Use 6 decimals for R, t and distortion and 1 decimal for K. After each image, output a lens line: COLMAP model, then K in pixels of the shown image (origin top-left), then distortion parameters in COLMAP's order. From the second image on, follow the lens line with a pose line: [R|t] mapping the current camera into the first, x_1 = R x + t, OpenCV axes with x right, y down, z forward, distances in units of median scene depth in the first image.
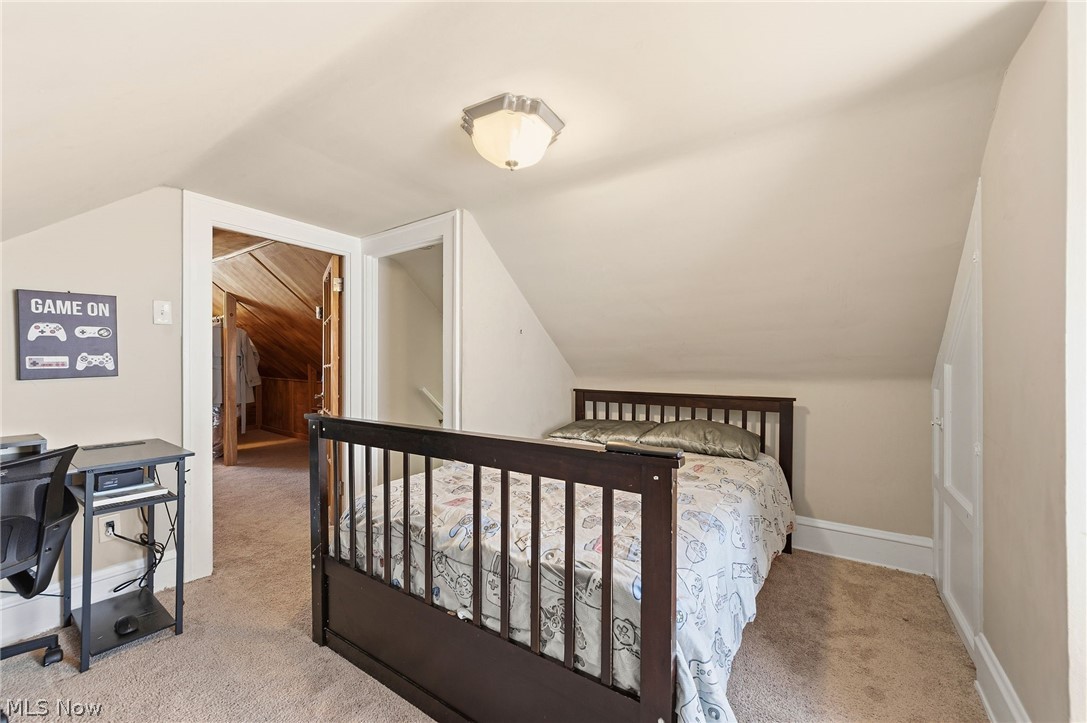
lens RADIAL K [[435.6, 0, 541.4], [0, 435.6, 362.7], [0, 0, 1]] dist [-0.000046, 0.000297]
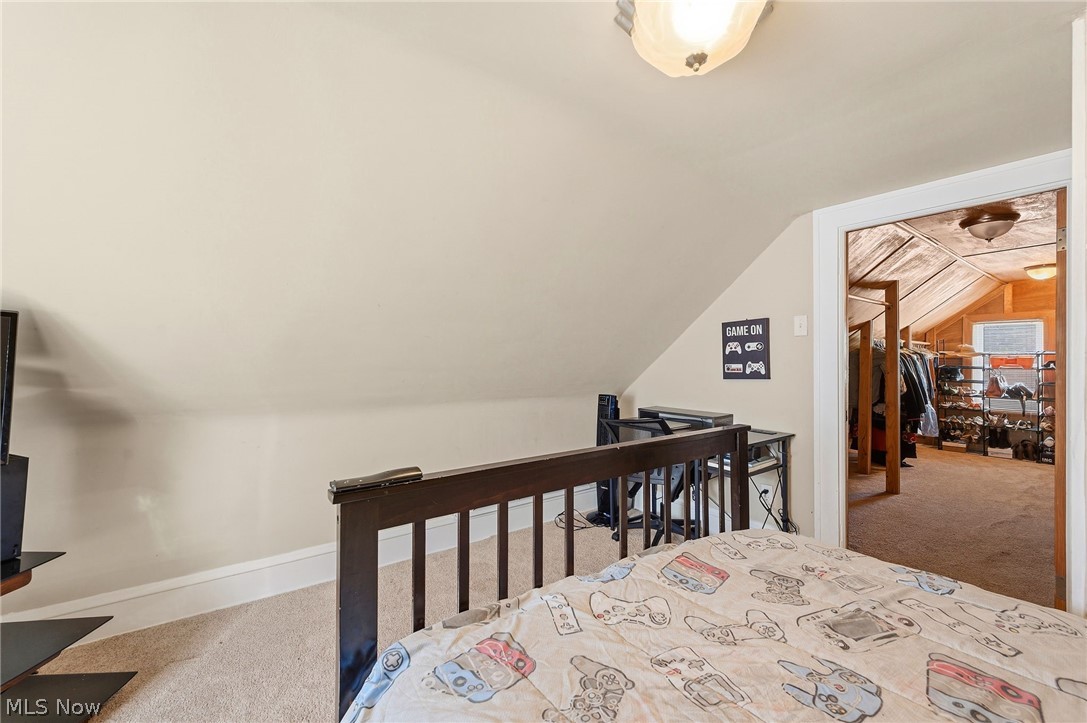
lens RADIAL K [[435.6, 0, 543.7], [0, 435.6, 362.0], [0, 0, 1]] dist [-0.000046, 0.000297]
pose [[-0.338379, -0.001668, -0.941008, 0.503963], [-0.002746, 0.999996, -0.000785, -0.018420], [0.941006, 0.002319, -0.338382, 0.856090]]
